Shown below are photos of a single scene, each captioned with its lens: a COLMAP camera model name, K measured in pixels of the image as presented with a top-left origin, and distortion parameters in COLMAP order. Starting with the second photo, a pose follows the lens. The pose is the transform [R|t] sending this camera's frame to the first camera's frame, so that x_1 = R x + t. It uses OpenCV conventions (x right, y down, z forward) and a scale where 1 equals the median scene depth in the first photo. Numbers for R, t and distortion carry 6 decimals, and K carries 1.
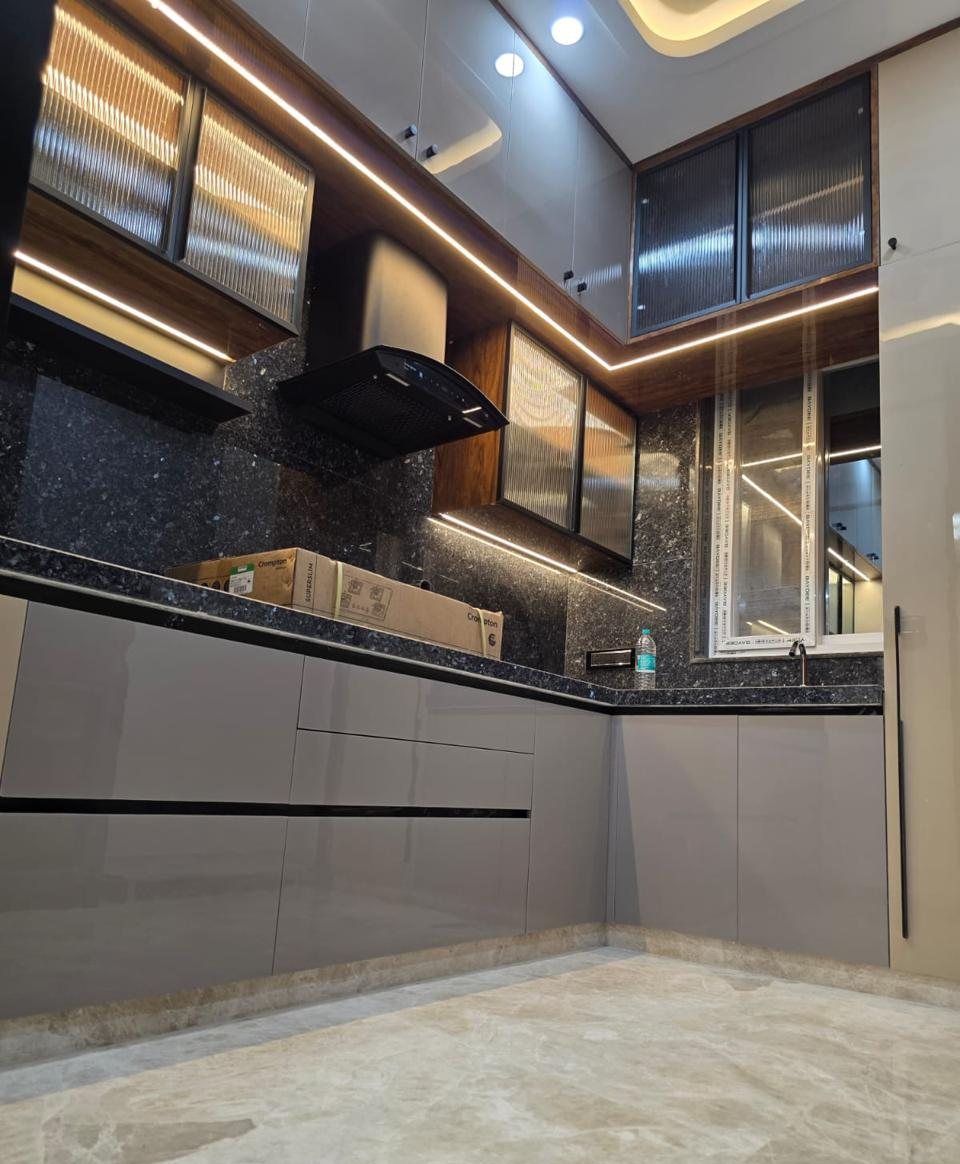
lens RADIAL K [[889.9, 0, 479.9], [0, 889.9, 643.8], [0, 0, 1]] dist [0.041881, -0.002604]
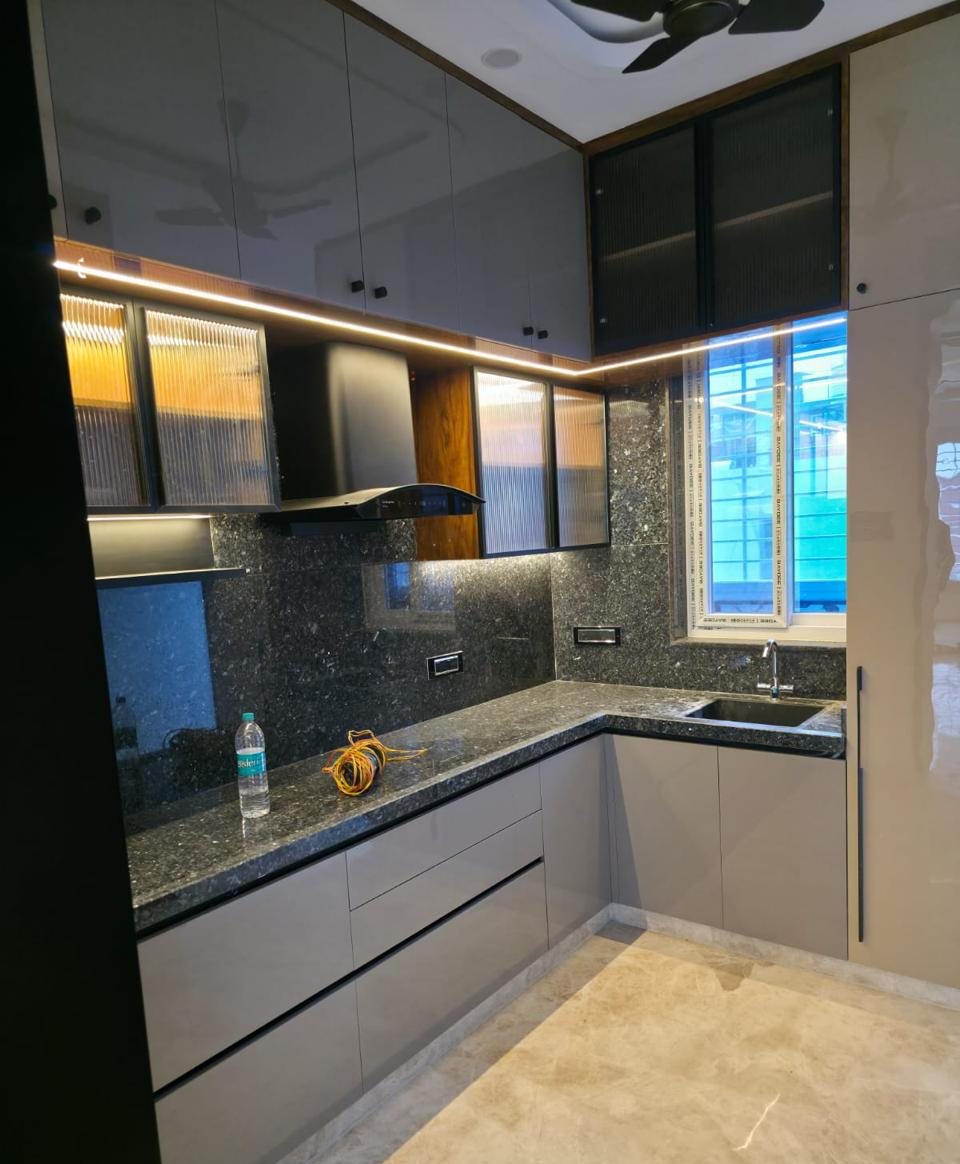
lens RADIAL K [[867.7, 0, 462.8], [0, 867.7, 661.2], [0, 0, 1]] dist [0.039091, -0.000127]
pose [[0.992698, -0.119060, -0.019359, 0.003807], [0.119373, 0.946616, 0.299446, -0.349238], [-0.017327, -0.299570, 0.953917, -0.007890]]
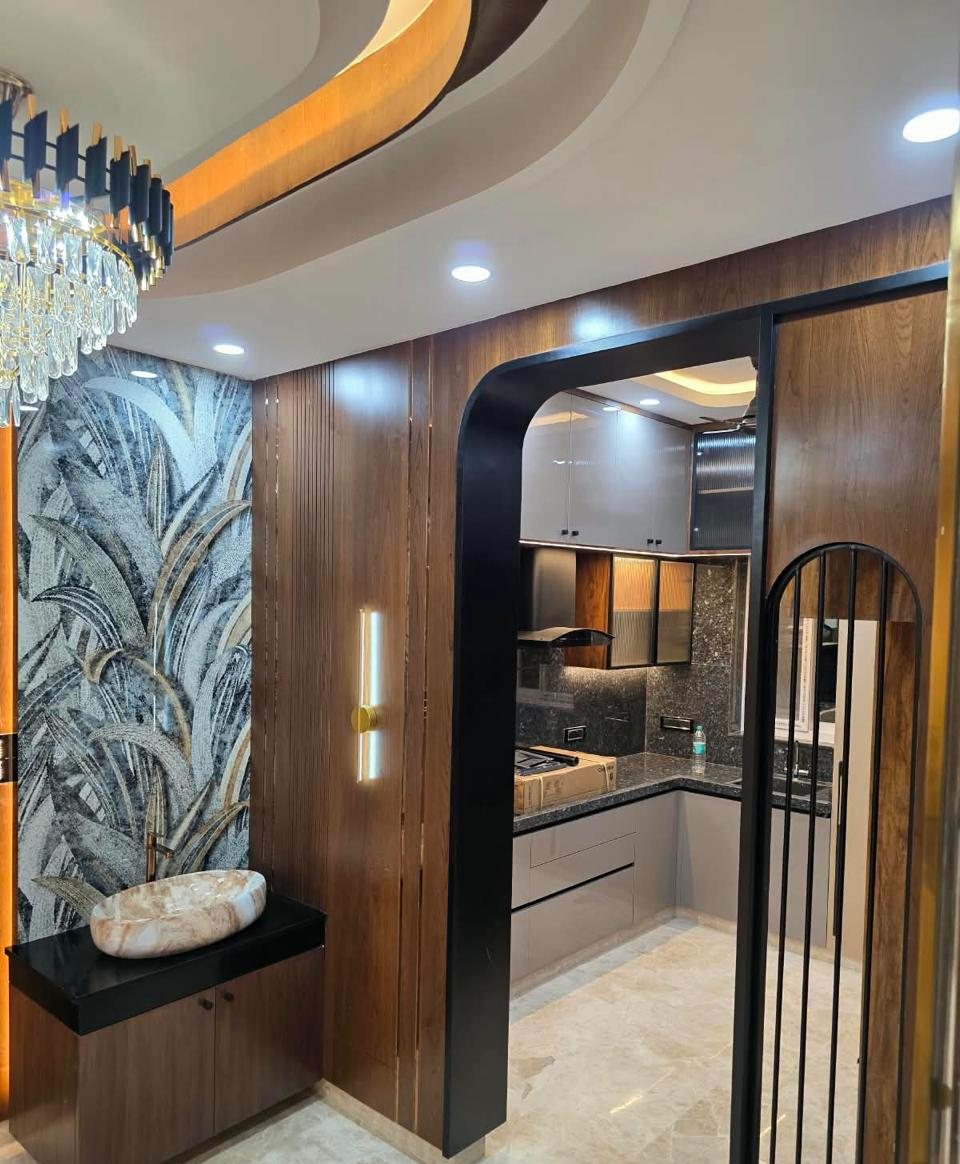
lens RADIAL K [[888.3, 0, 442.0], [0, 888.3, 643.3], [0, 0, 1]] dist [0.011218, -0.000537]
pose [[0.993548, -0.035598, -0.107685, -0.105613], [0.057403, 0.976710, 0.206743, -0.562362], [0.097817, -0.211590, 0.972451, -0.623472]]
